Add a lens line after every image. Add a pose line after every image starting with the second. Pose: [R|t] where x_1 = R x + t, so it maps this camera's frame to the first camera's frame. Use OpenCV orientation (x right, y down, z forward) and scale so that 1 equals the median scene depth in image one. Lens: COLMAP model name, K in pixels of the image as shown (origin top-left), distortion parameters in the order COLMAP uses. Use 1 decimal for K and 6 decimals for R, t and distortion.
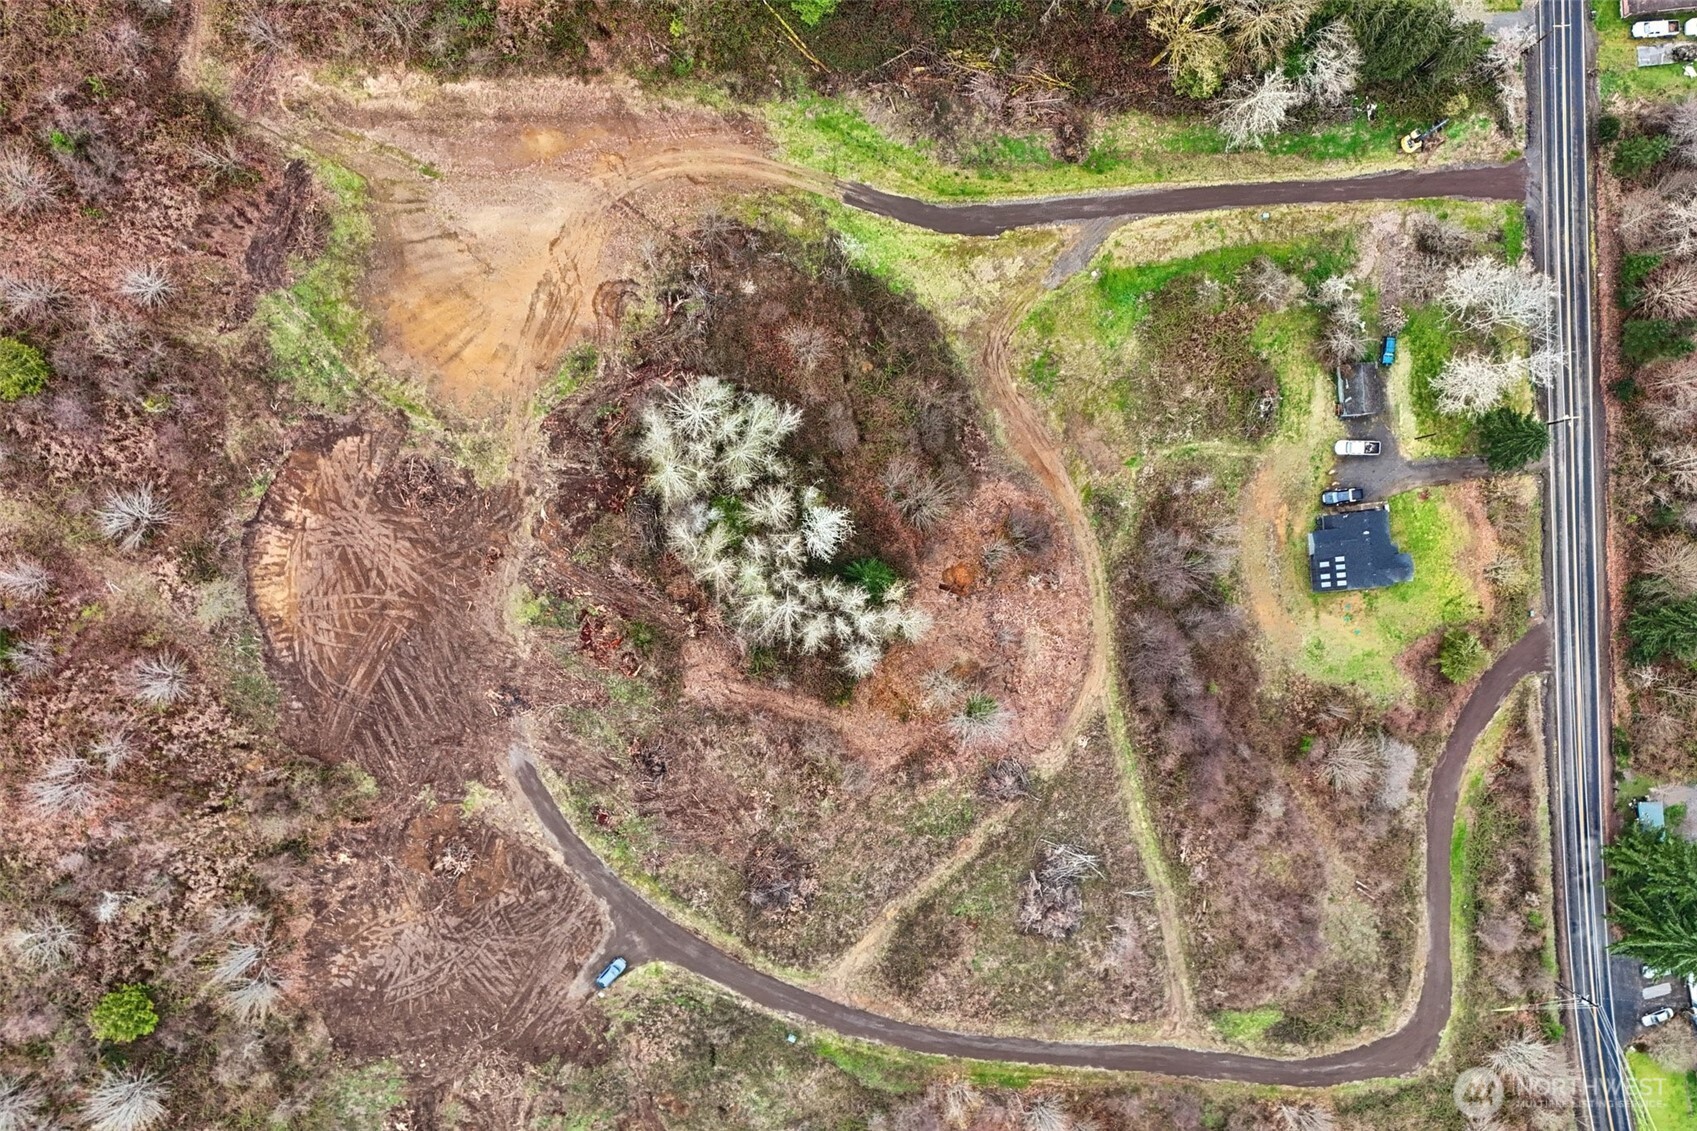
lens RADIAL K [[1457.0, 0, 859.0], [0, 1457.0, 598.8], [0, 0, 1]] dist [0.096948, -0.127543]
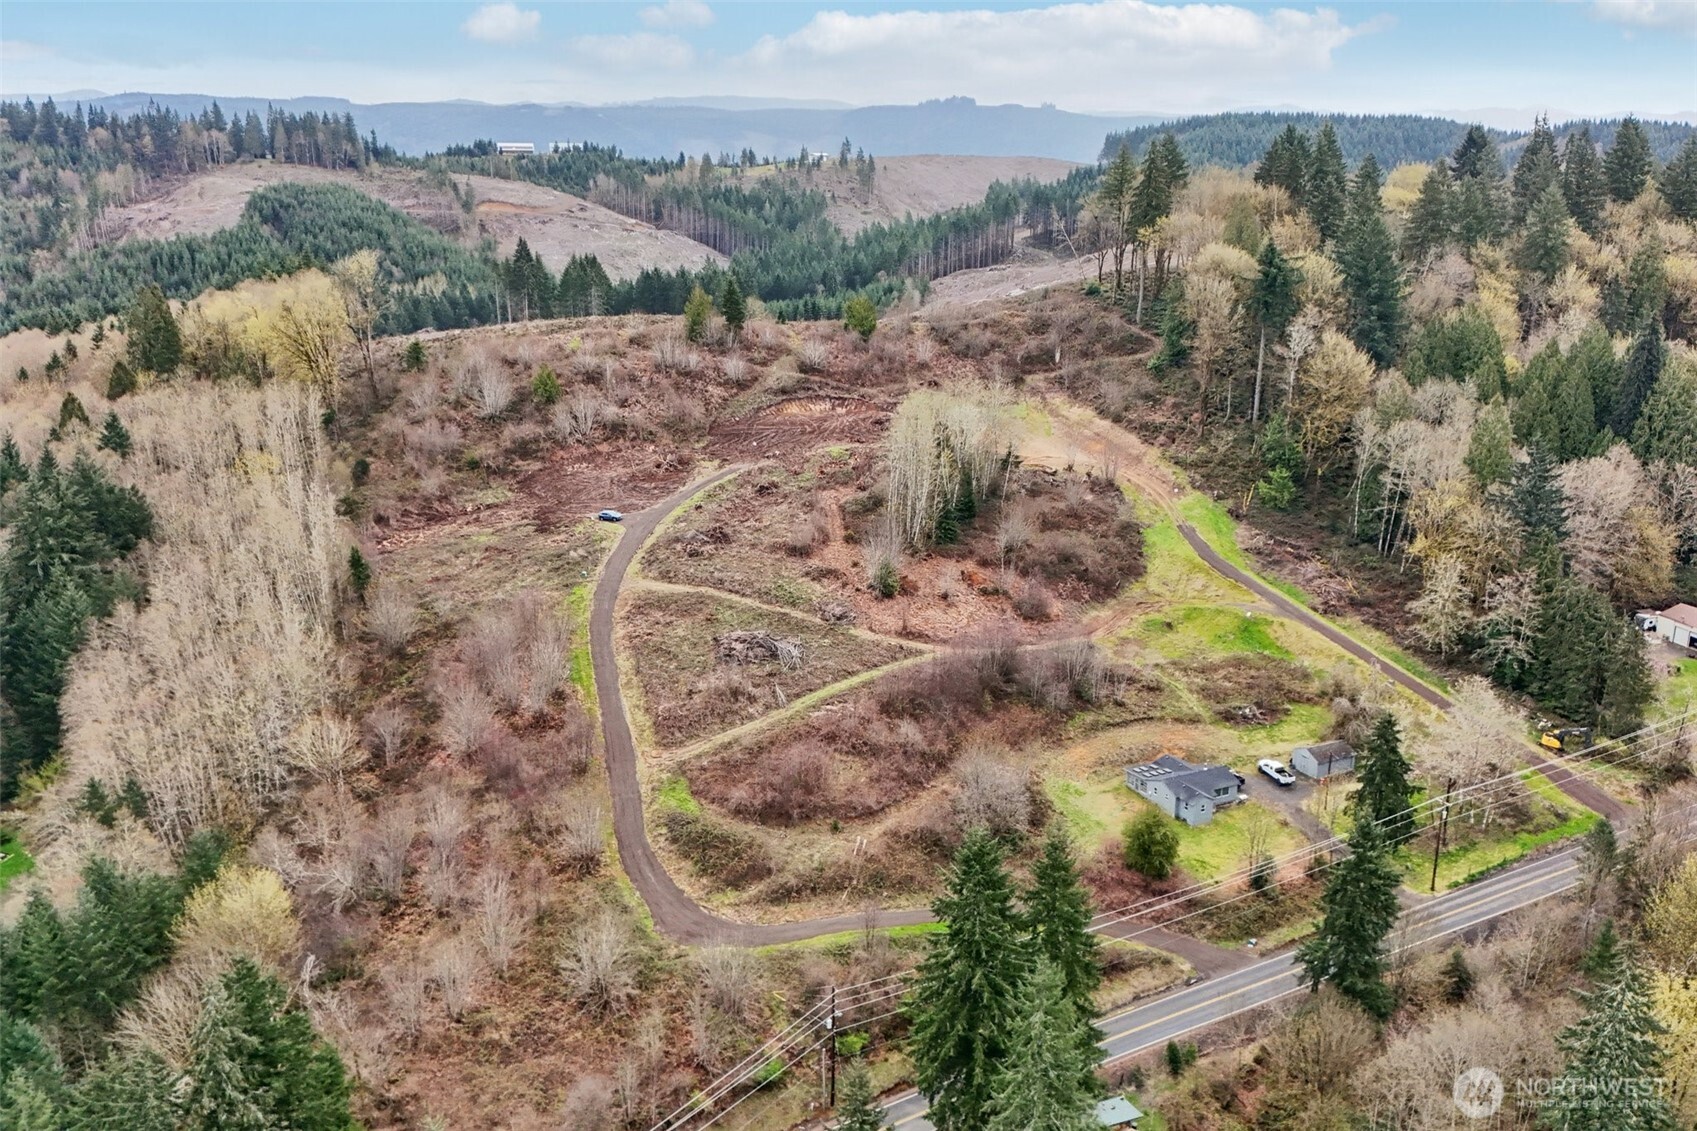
lens RADIAL K [[1457.0, 0, 818.4], [0, 1457.0, 570.1], [0, 0, 1]] dist [0.096948, -0.127543]
pose [[0.355021, 0.259243, -0.898195, 1.157322], [-0.934381, 0.067691, -0.349786, 0.554004], [-0.029880, 0.963437, 0.266263, 0.663260]]
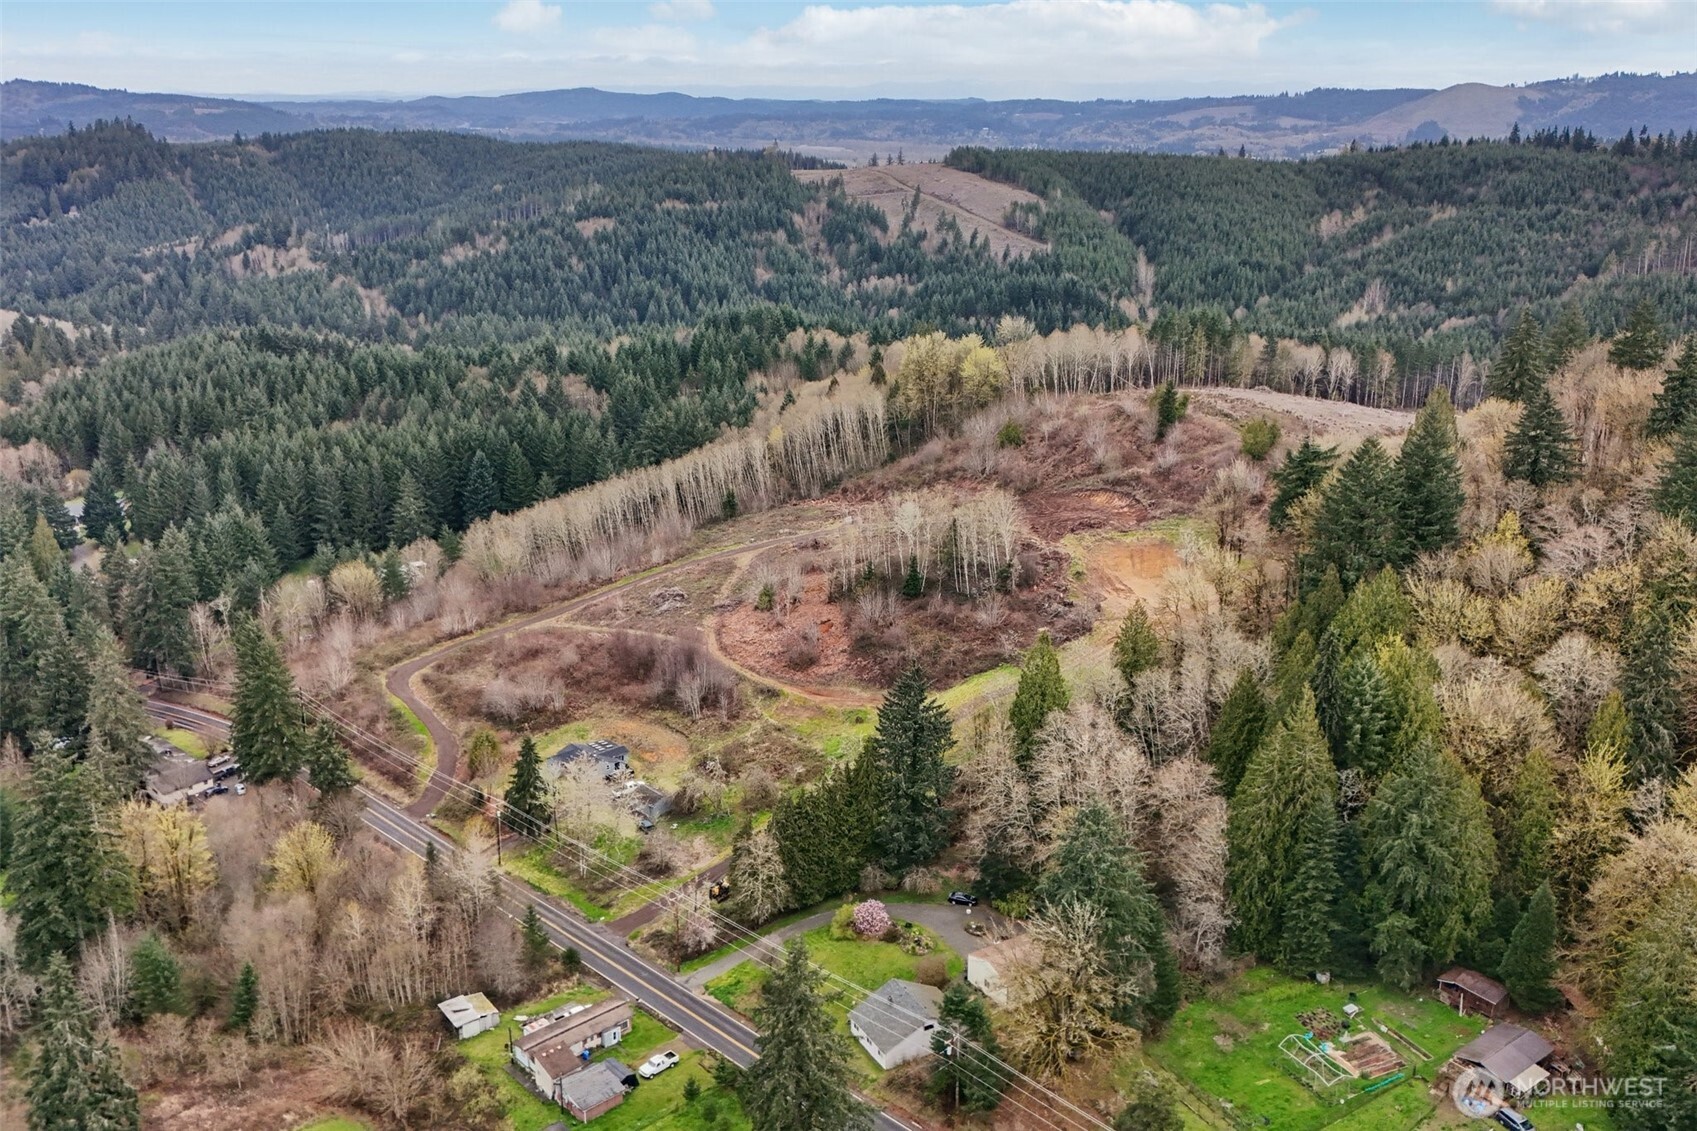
lens RADIAL K [[1457.0, 0, 847.8], [0, 1457.0, 552.5], [0, 0, 1]] dist [0.096948, -0.127543]
pose [[-0.792618, 0.167352, -0.586303, 0.974214], [-0.609046, -0.262486, 0.748441, -1.197812], [-0.028644, 0.950313, 0.309976, 0.430122]]
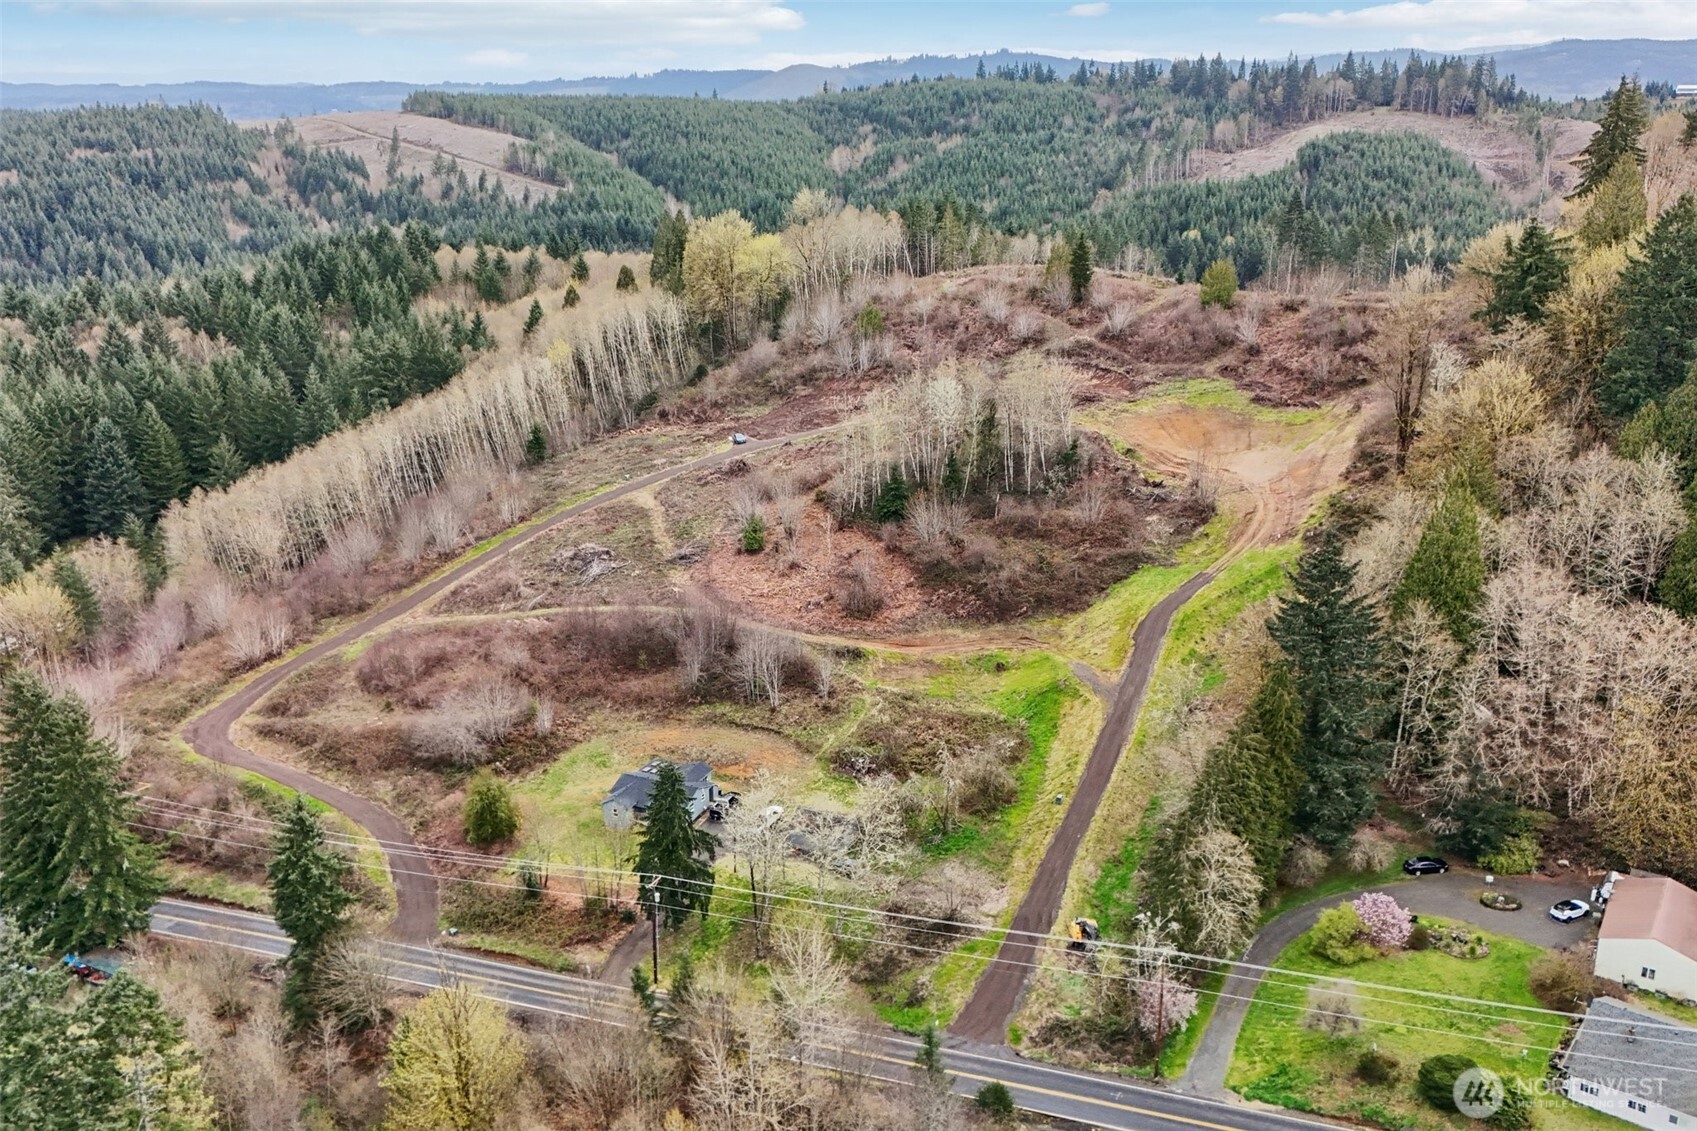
lens RADIAL K [[1457.0, 0, 855.8], [0, 1457.0, 537.0], [0, 0, 1]] dist [0.096948, -0.127543]
pose [[-0.474345, 0.254578, -0.842726, 1.055521], [-0.880038, -0.162152, 0.446363, -0.529128], [-0.023016, 0.953361, 0.300954, 0.633089]]
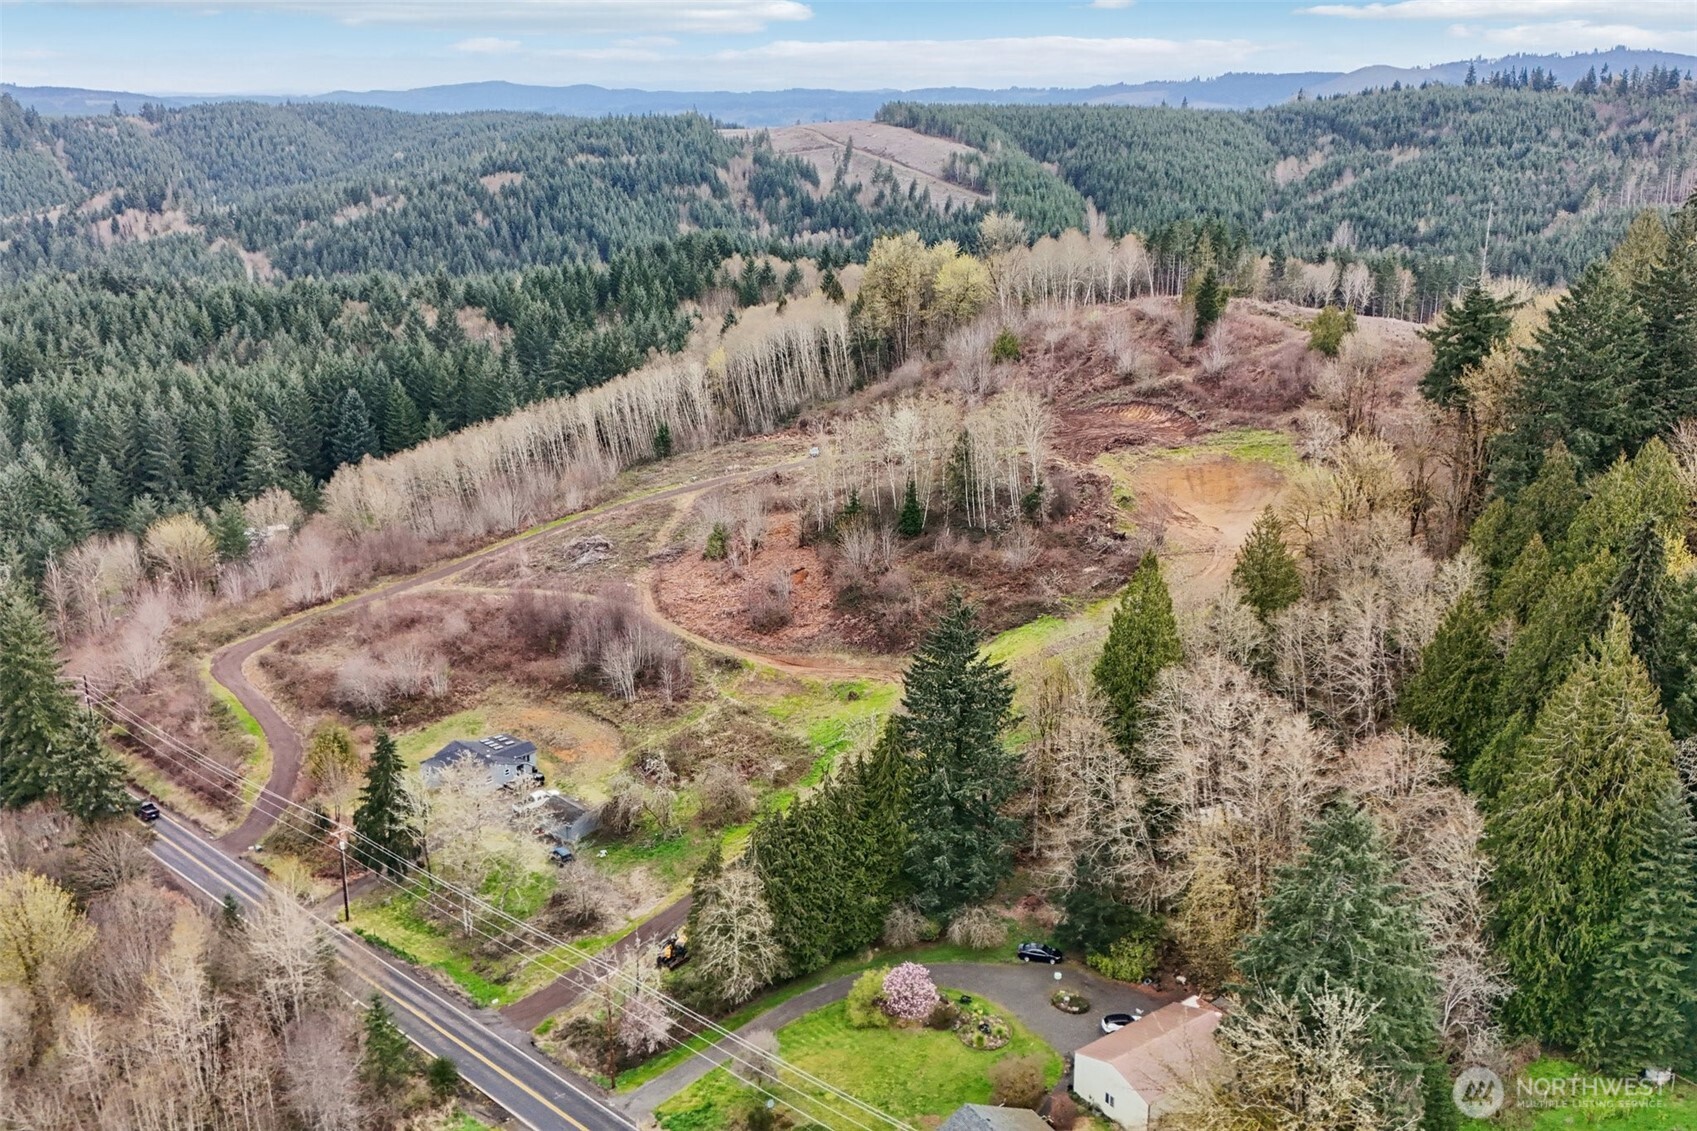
lens RADIAL K [[1457.0, 0, 851.2], [0, 1457.0, 557.9], [0, 0, 1]] dist [0.096948, -0.127543]
pose [[-0.756735, 0.192886, -0.624618, 0.791171], [-0.653385, -0.253851, 0.713196, -0.898294], [-0.020995, 0.947816, 0.318127, 0.601947]]
